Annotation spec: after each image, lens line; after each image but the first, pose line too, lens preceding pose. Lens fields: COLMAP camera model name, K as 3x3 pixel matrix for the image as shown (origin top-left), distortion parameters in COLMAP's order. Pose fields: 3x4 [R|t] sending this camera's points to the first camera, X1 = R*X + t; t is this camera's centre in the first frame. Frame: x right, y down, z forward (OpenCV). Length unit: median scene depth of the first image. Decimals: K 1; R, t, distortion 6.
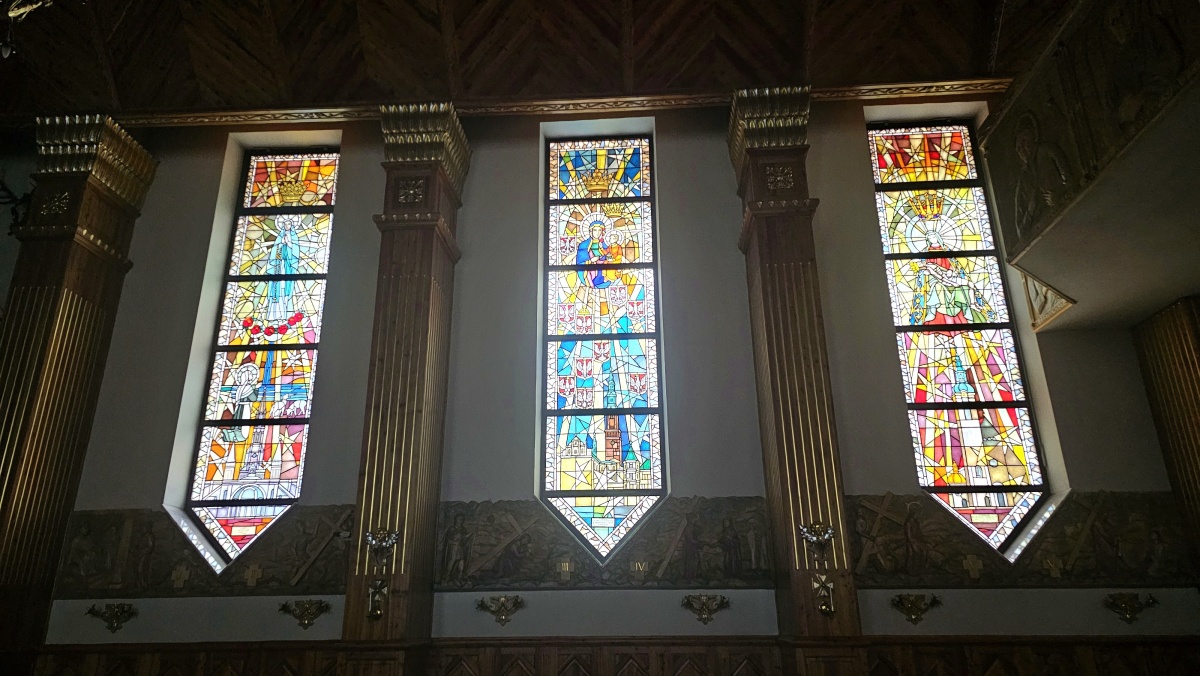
lens RADIAL K [[808.3, 0, 600.0], [0, 808.3, 331.0], [0, 0, 1]] dist [0.062519, -0.045154]
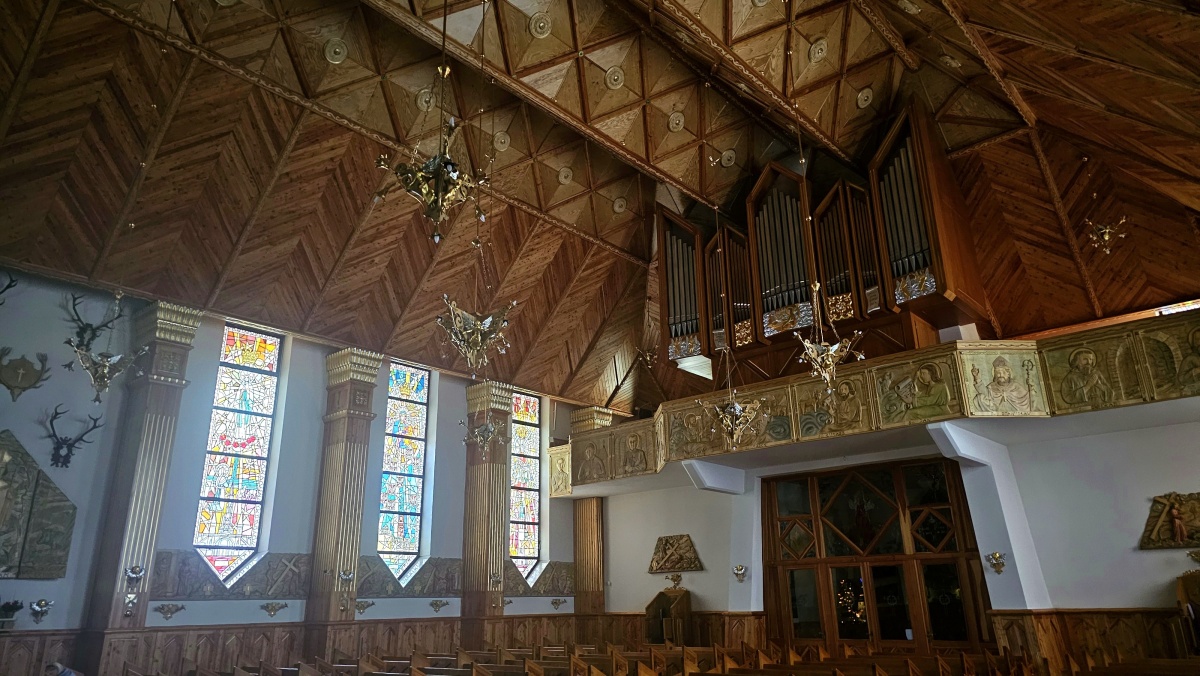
lens RADIAL K [[808.3, 0, 625.0], [0, 808.3, 336.4], [0, 0, 1]] dist [0.062519, -0.045154]
pose [[0.598769, 0.250412, 0.760769, -1.325521], [-0.266888, 0.957962, -0.105263, -0.264530], [-0.755147, -0.140012, 0.640429, -0.709210]]
